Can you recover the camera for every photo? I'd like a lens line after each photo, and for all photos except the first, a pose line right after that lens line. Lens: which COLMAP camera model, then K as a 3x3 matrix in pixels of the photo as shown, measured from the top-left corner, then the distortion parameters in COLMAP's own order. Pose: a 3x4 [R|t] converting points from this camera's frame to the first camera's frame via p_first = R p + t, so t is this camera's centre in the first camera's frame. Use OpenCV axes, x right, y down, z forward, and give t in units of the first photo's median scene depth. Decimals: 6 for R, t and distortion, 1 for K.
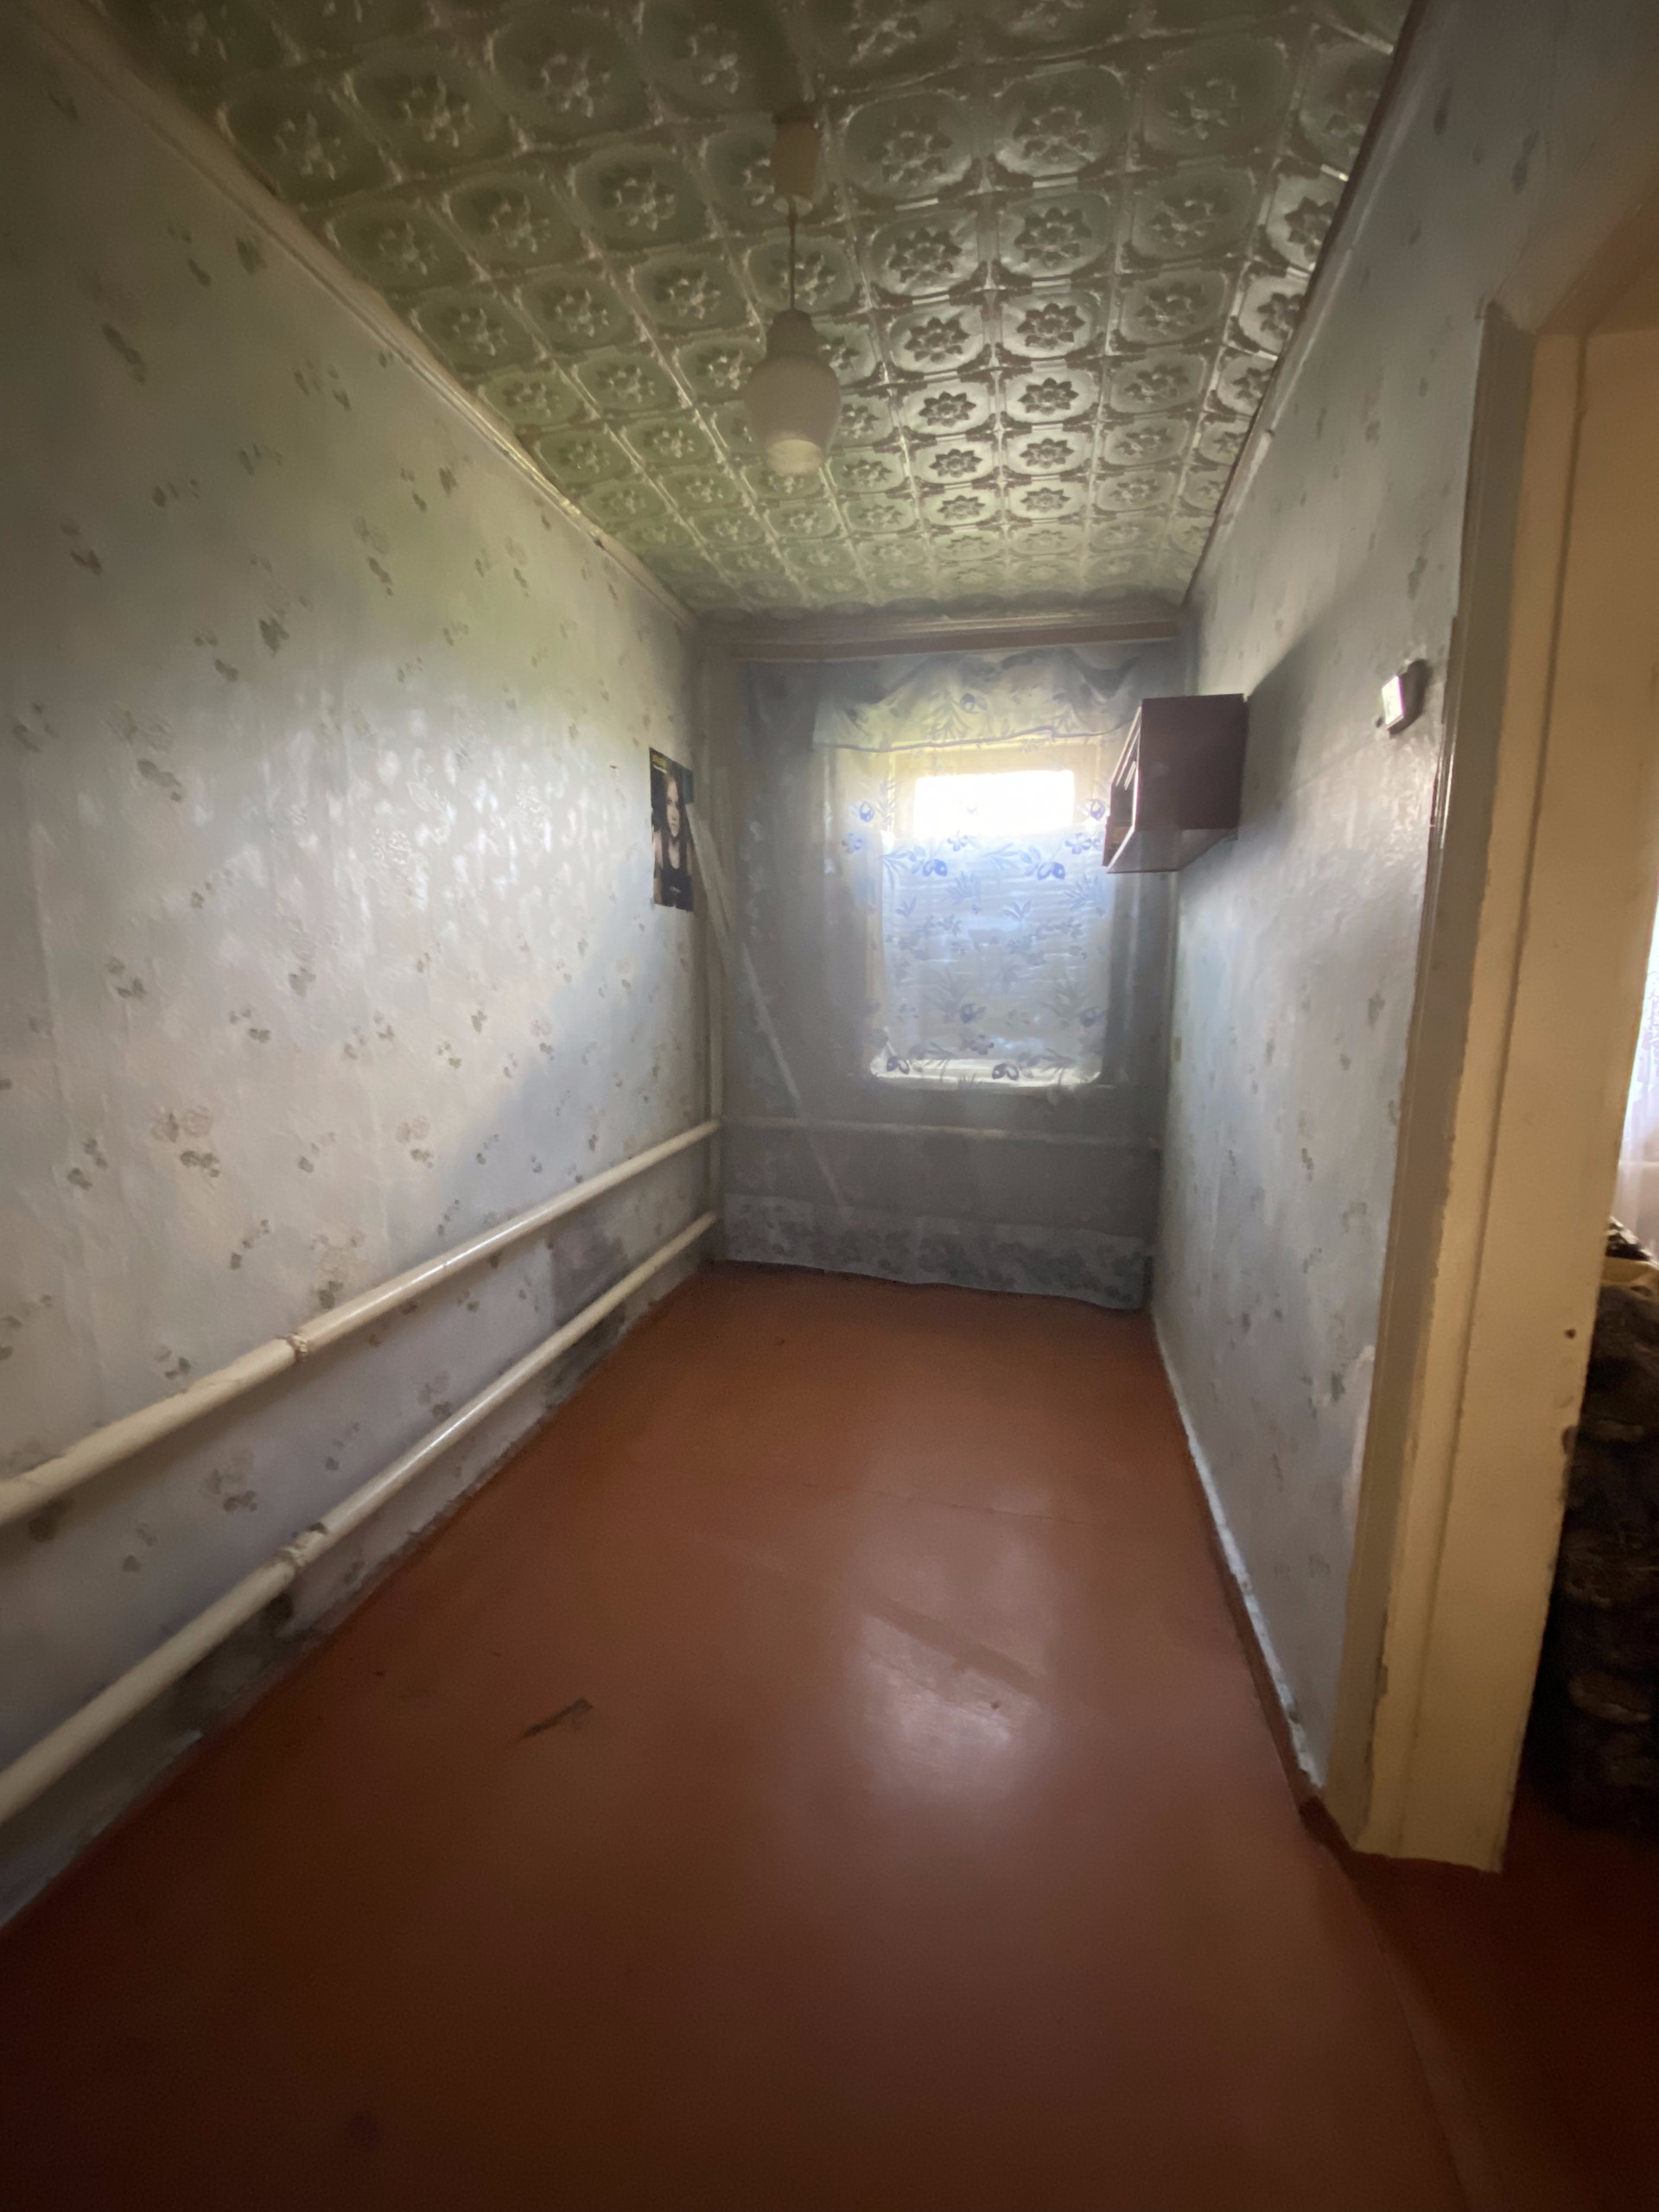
lens RADIAL K [[903.2, 0, 829.5], [0, 903.2, 1106.0], [0, 0, 1]] dist [-0.001764, -0.000295]
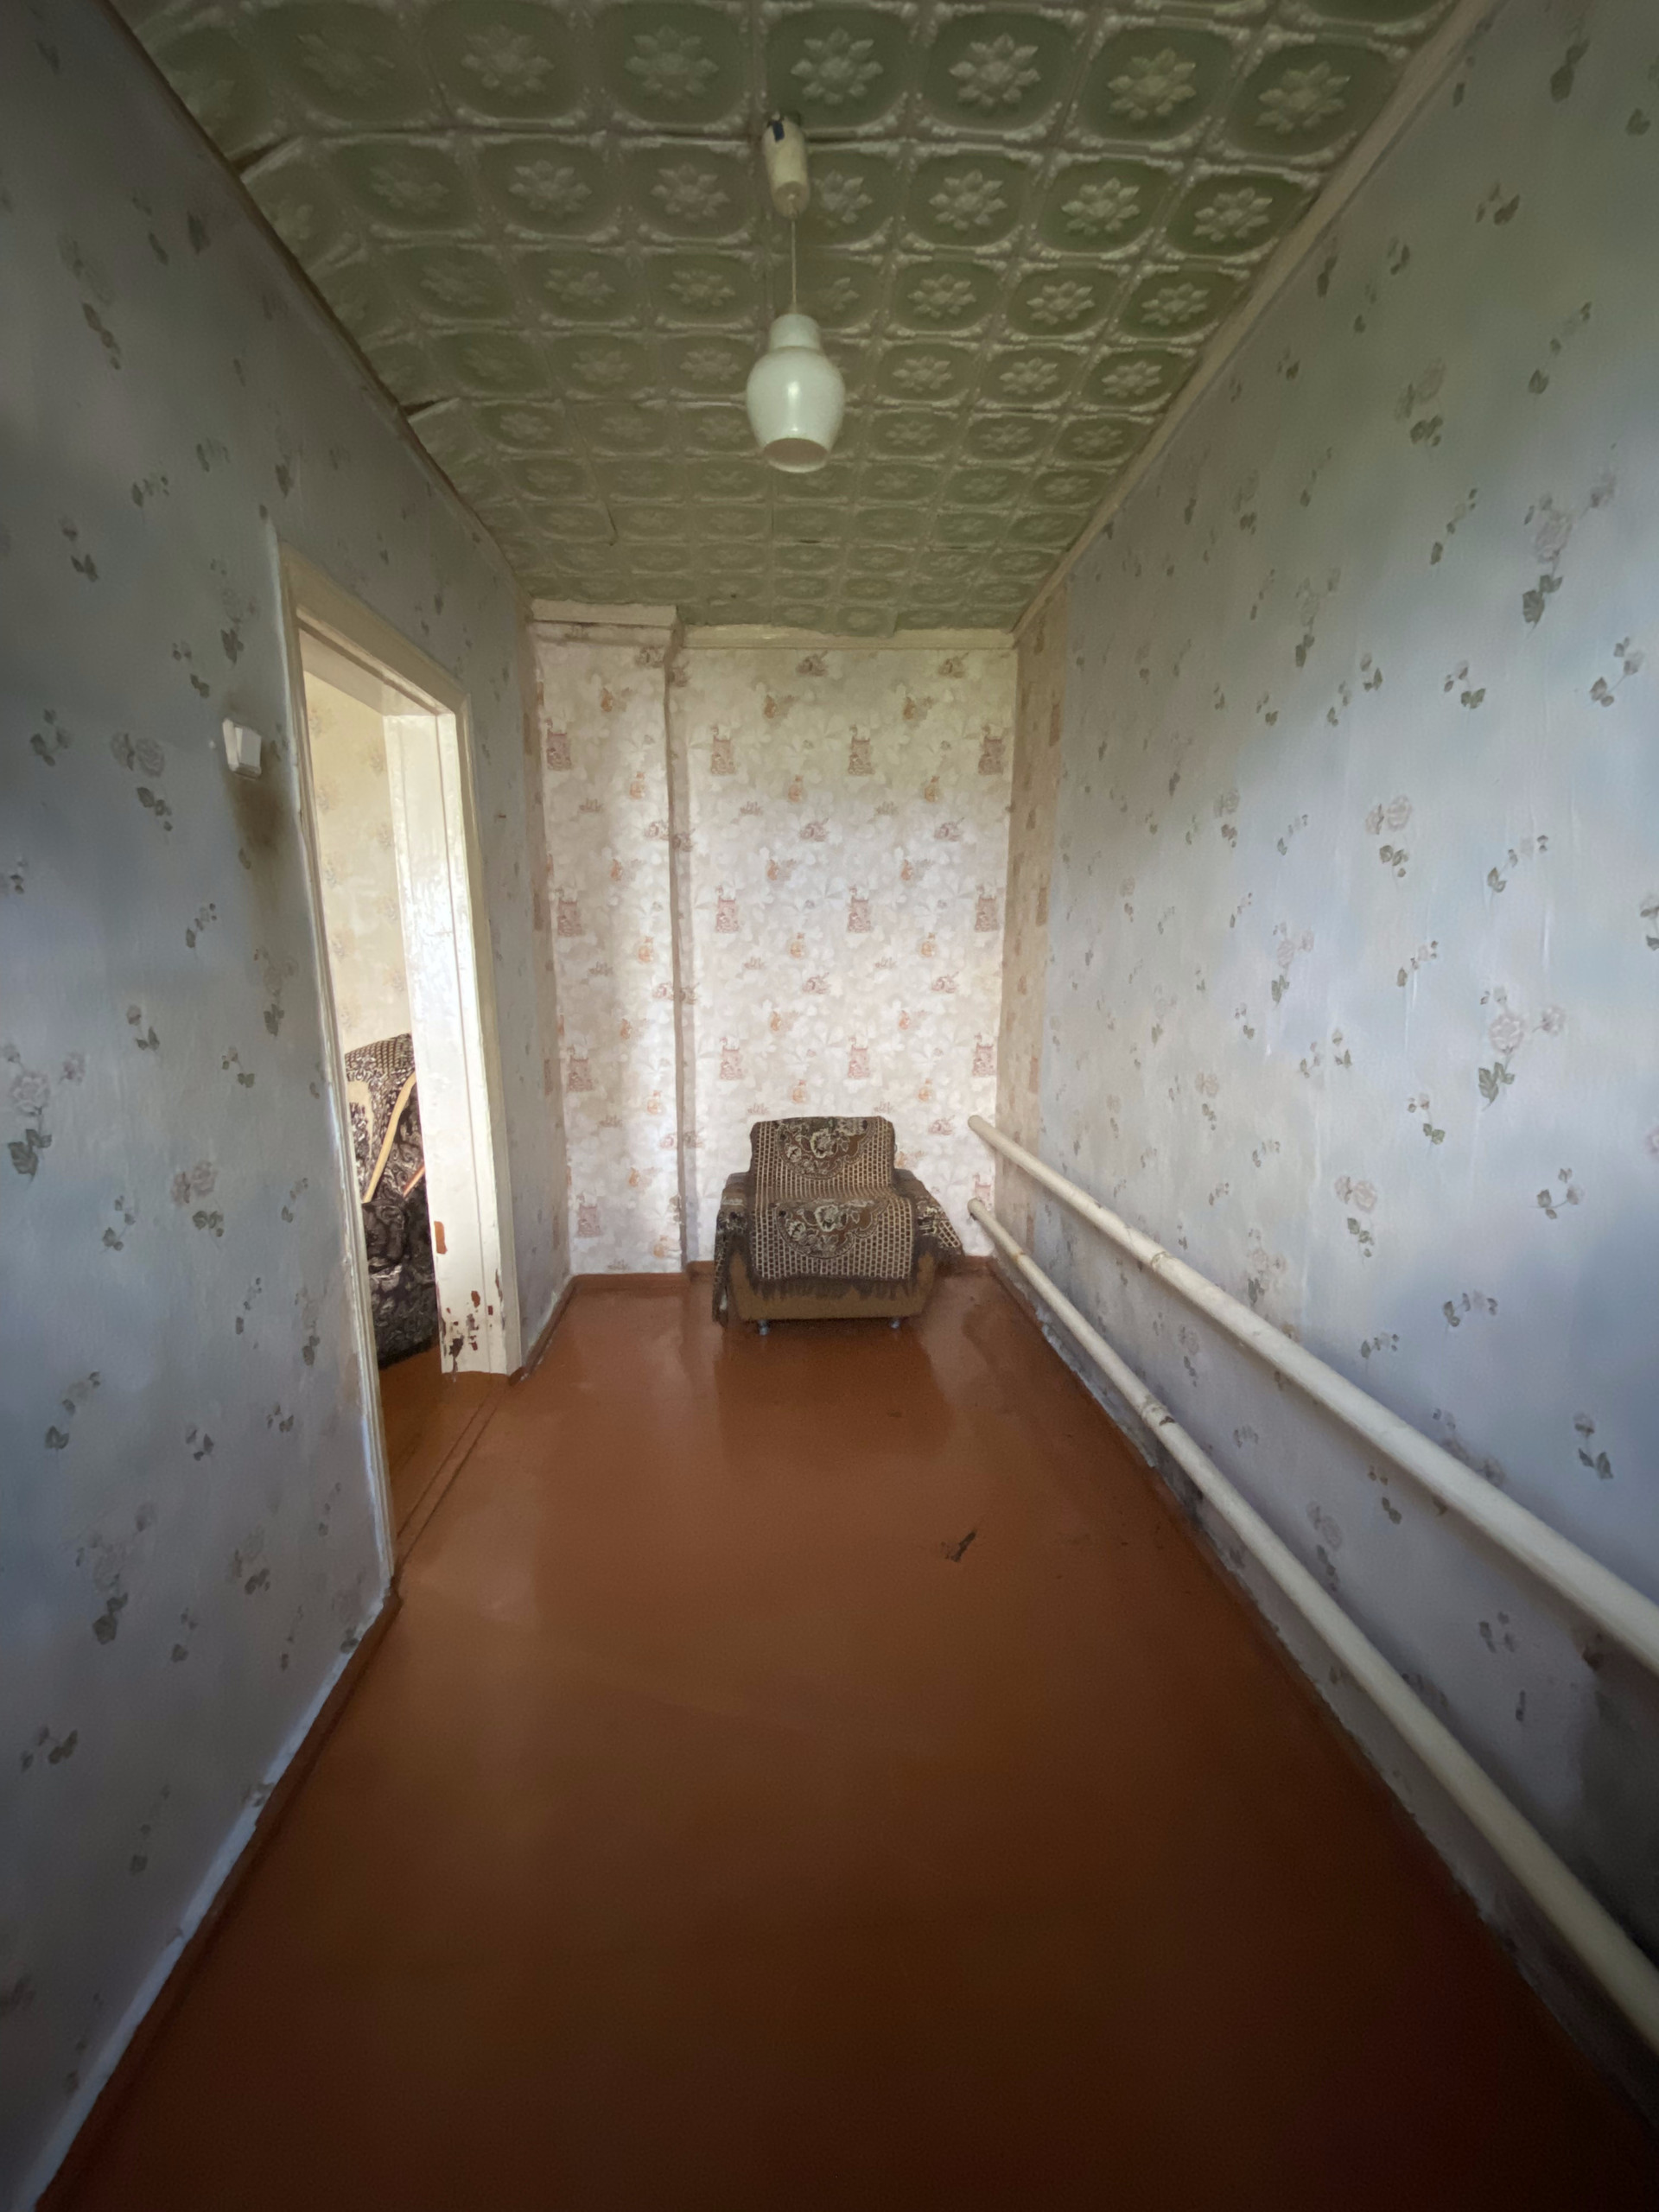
lens RADIAL K [[903.2, 0, 829.5], [0, 903.2, 1106.0], [0, 0, 1]] dist [-0.001764, -0.000295]
pose [[-0.960651, 0.049561, -0.273303, 0.175758], [-0.038238, 0.950987, 0.306859, -0.274186], [0.275115, 0.305235, -0.911671, 1.644210]]
